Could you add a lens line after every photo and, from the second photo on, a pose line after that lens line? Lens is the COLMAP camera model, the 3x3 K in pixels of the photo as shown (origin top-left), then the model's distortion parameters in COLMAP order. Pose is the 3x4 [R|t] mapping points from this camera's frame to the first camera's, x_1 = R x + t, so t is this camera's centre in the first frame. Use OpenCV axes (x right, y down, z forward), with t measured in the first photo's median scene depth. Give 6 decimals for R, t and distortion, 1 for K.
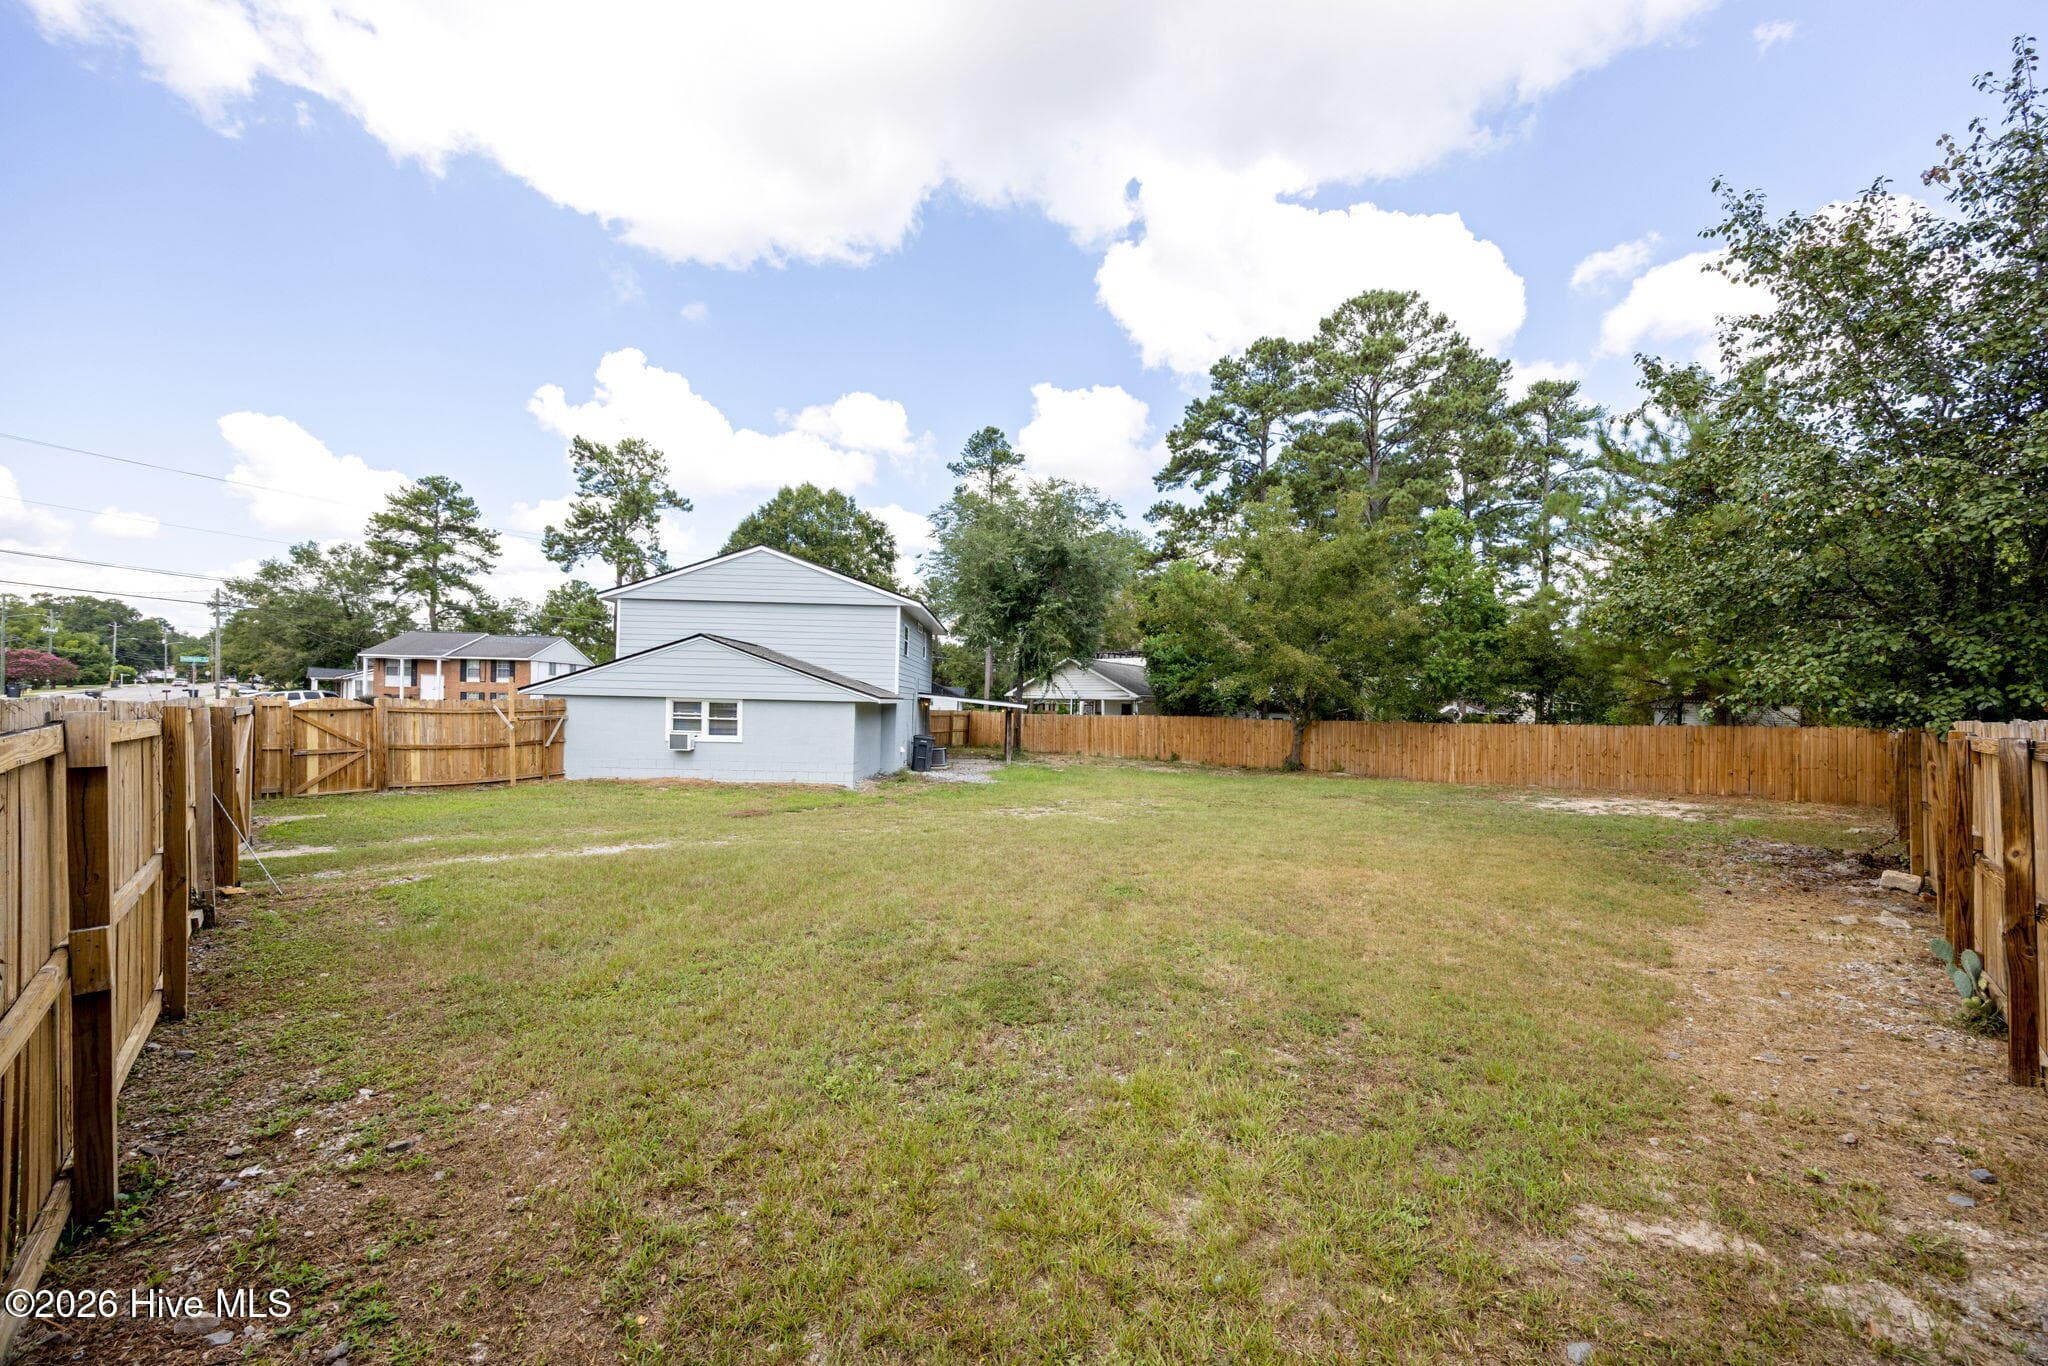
lens RADIAL K [[782.5, 0, 1020.0], [0, 782.5, 716.3], [0, 0, 1]] dist [-0.001791, 0.000156]
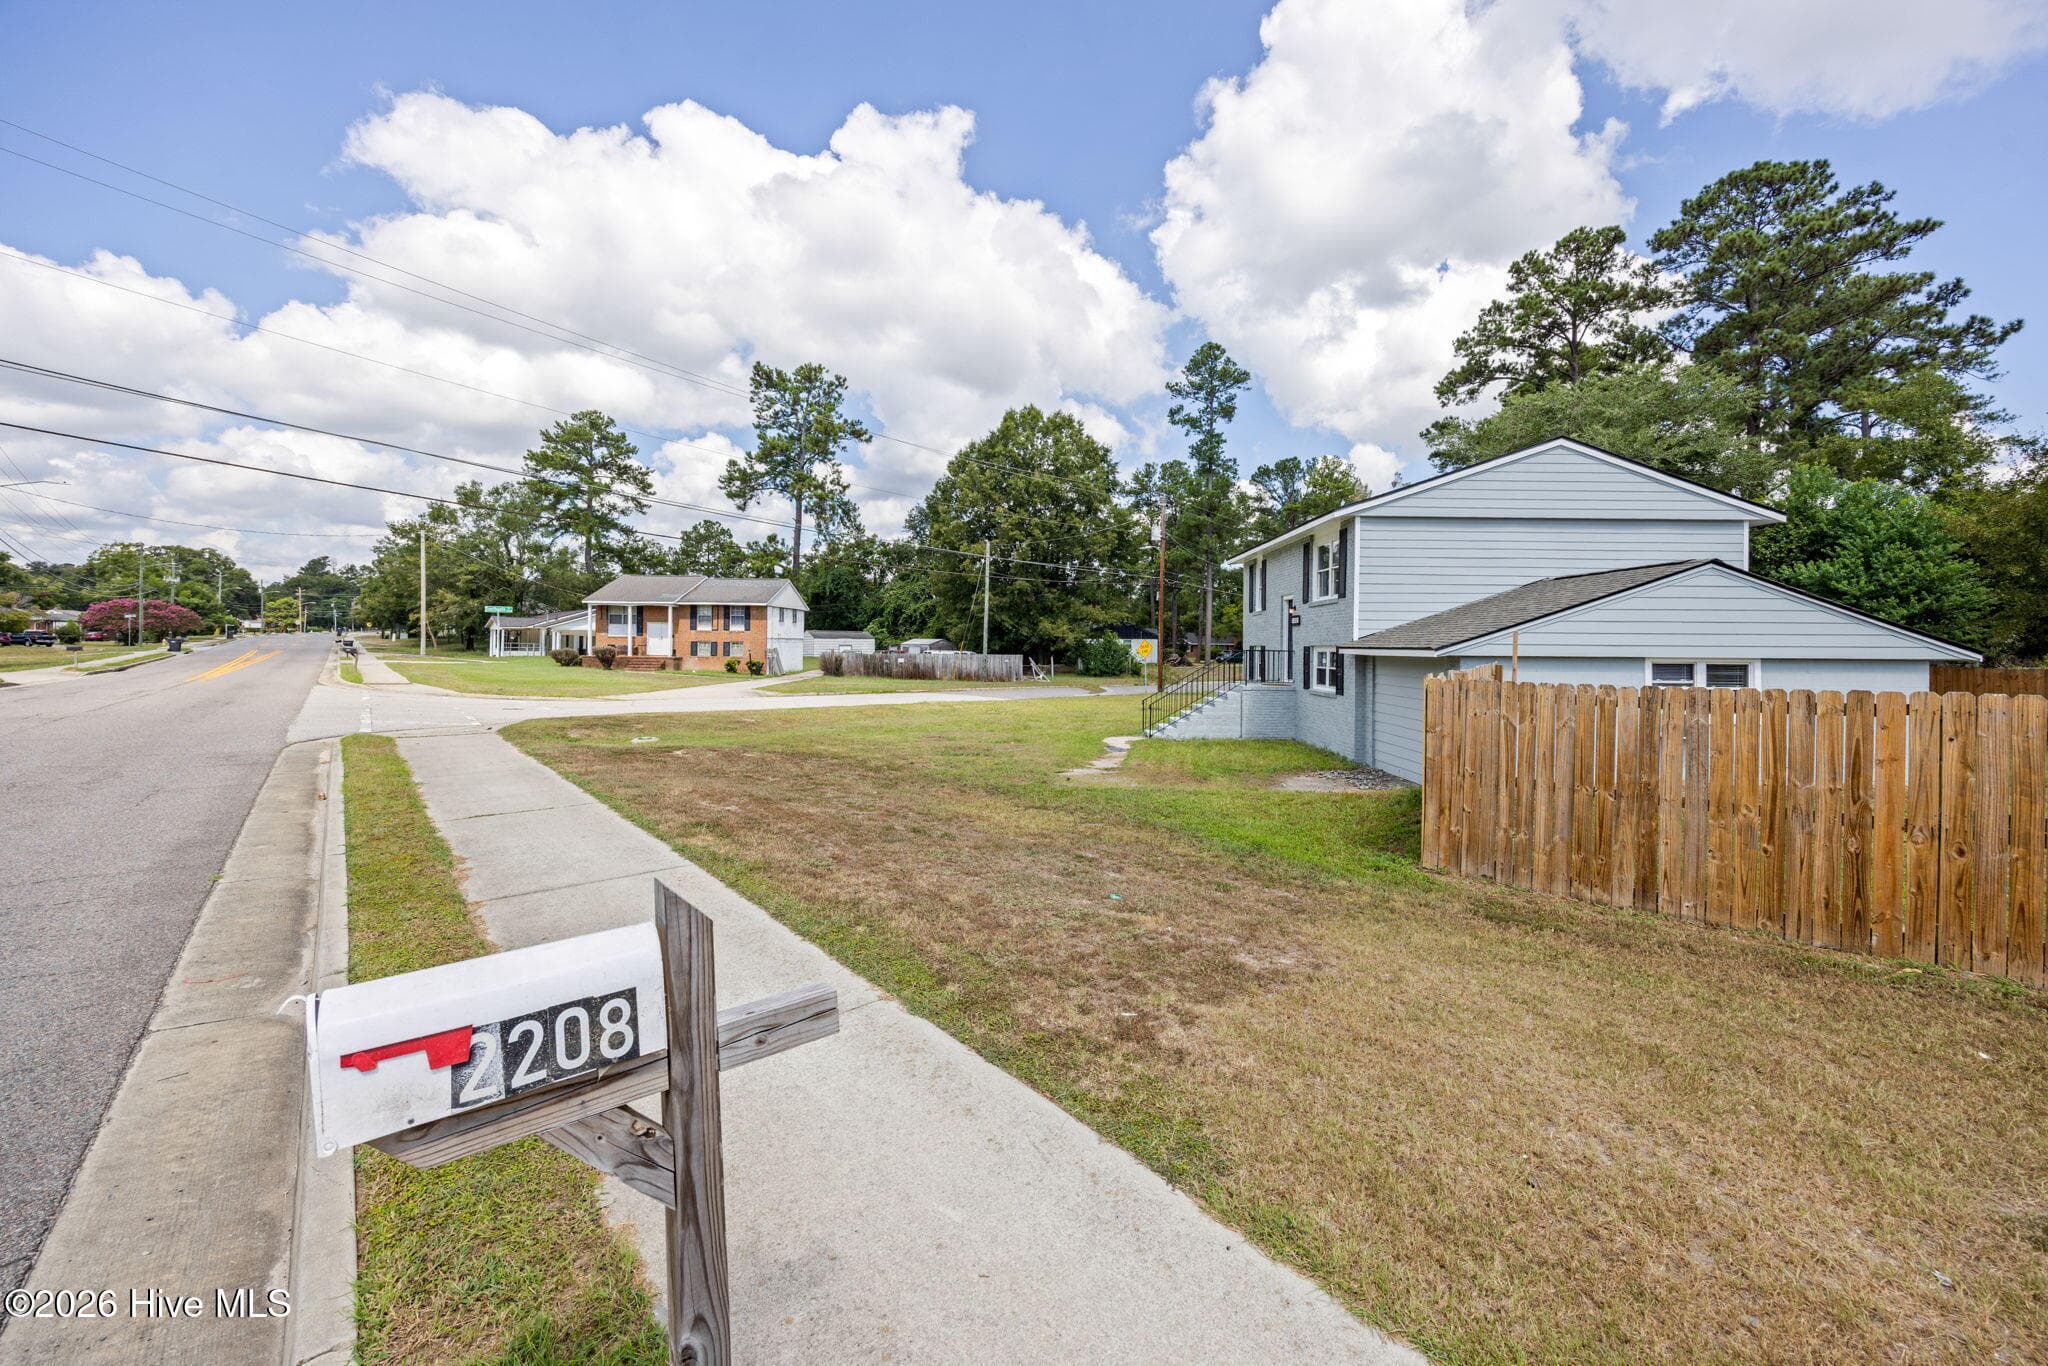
lens RADIAL K [[792.4, 0, 1037.0], [0, 792.4, 651.1], [0, 0, 1]] dist [-0.000662, 0.000029]
pose [[0.999543, -0.010893, -0.028204, -0.257757], [0.010707, 0.999920, -0.006706, -0.008481], [0.028275, 0.006401, 0.999580, 0.089716]]
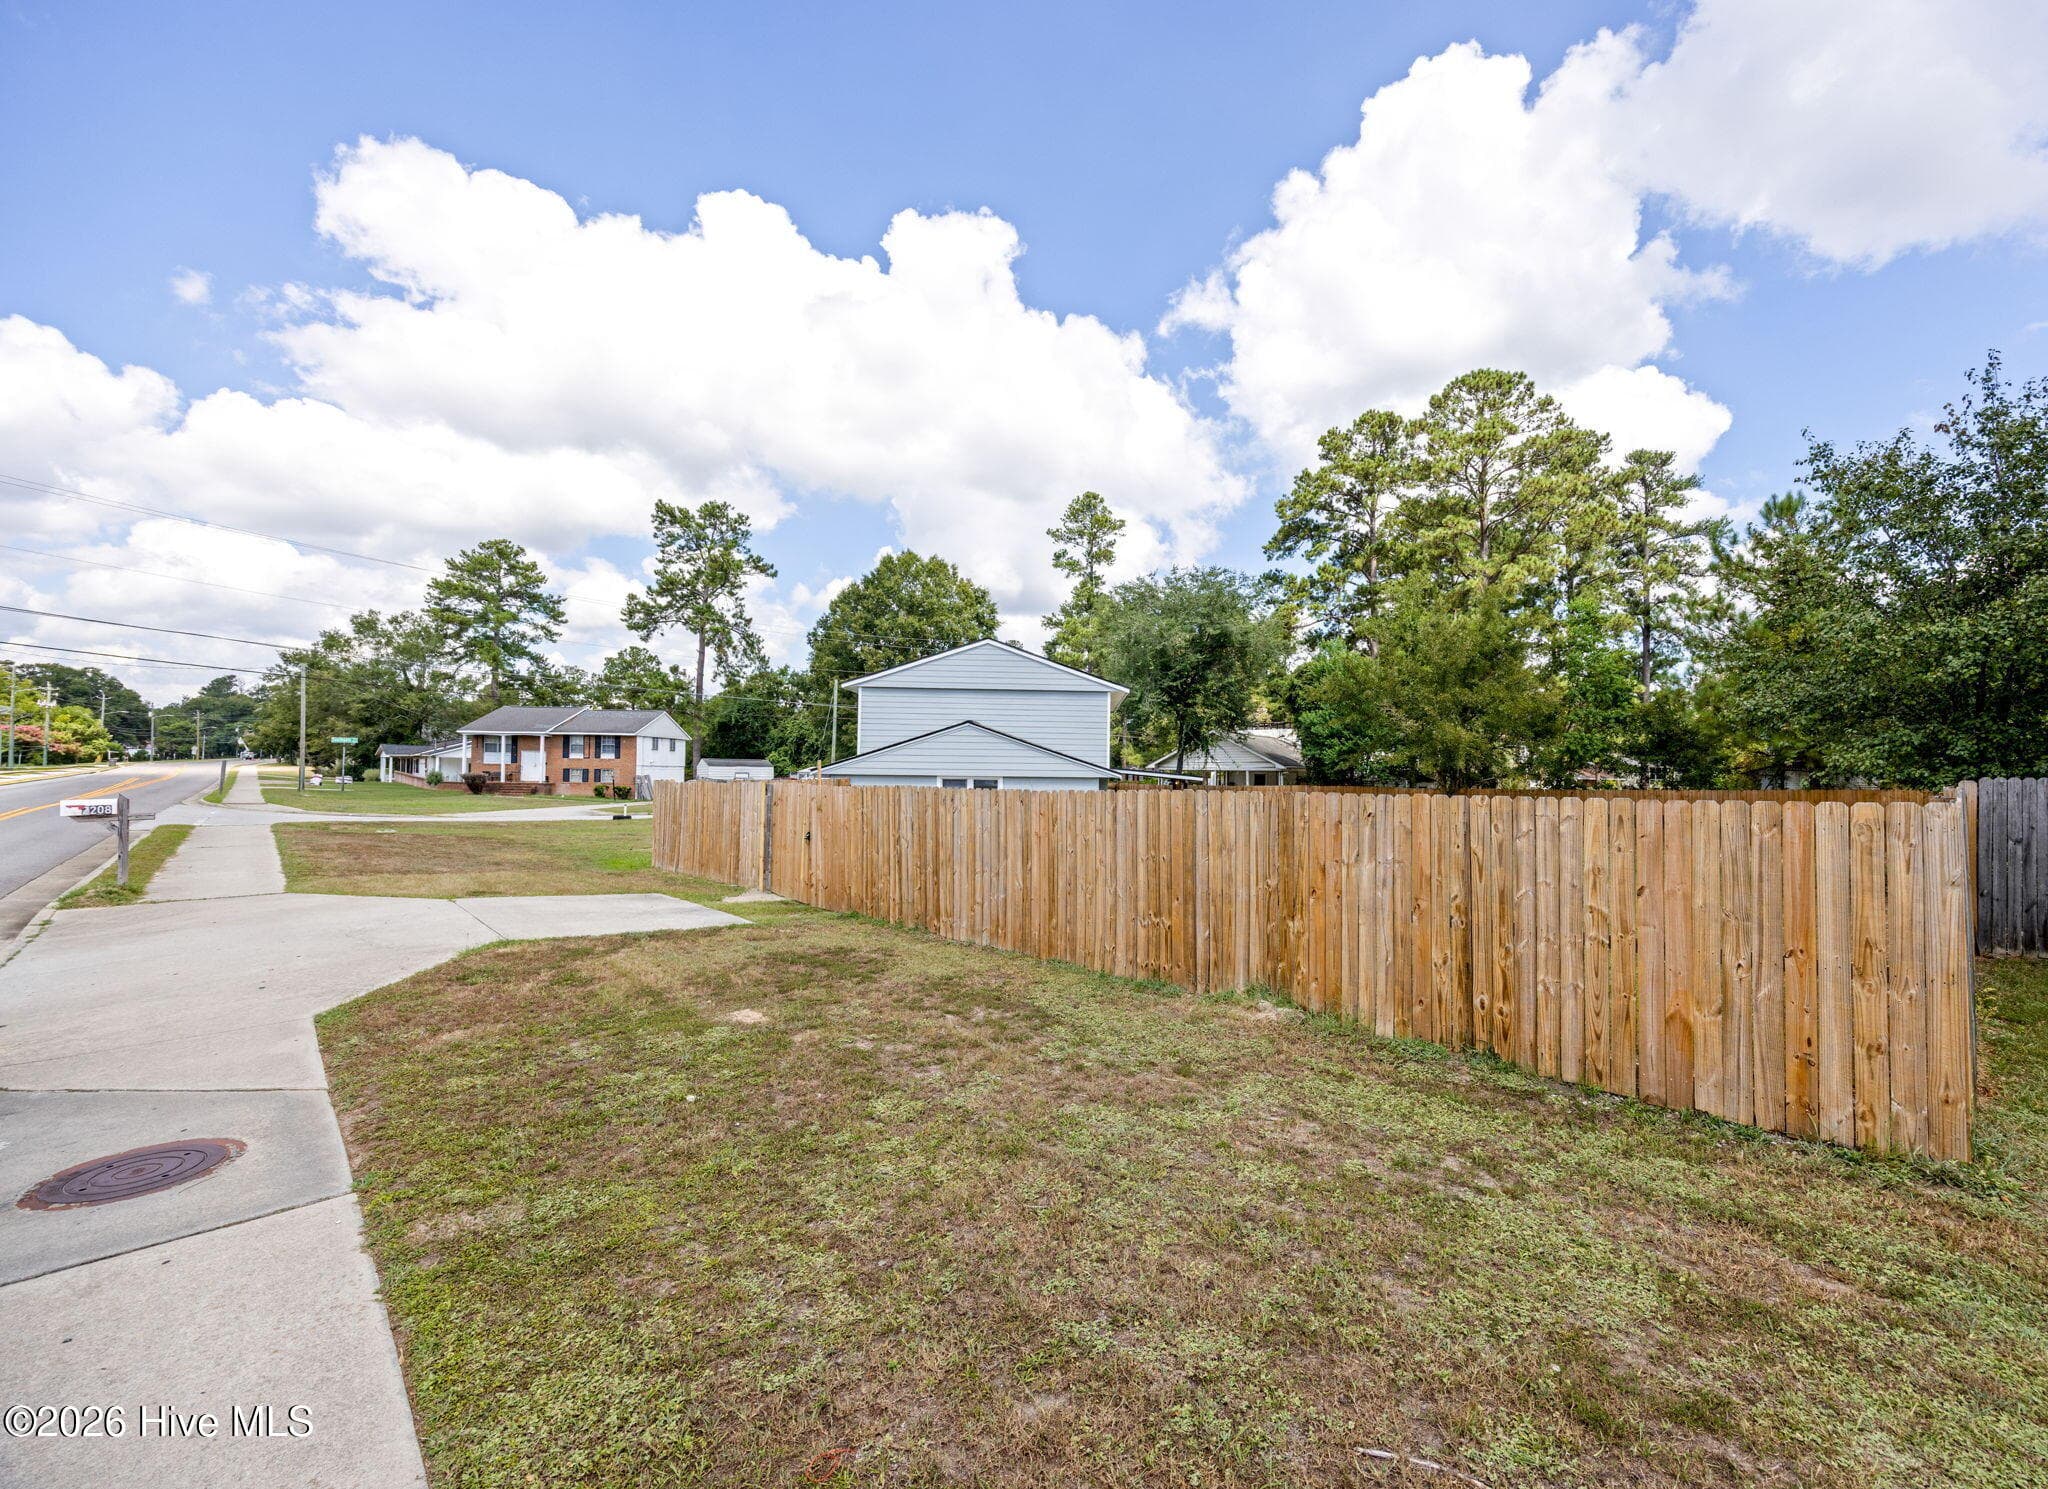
lens RADIAL K [[855.0, 0, 1111.2], [0, 855.0, 767.9], [0, 0, 1]] dist [-0.002263, 0.000219]
pose [[0.999223, -0.010199, 0.038066, -0.066424], [0.011011, 0.999715, -0.021177, -0.001584], [-0.037839, 0.021580, 0.999051, -0.076060]]
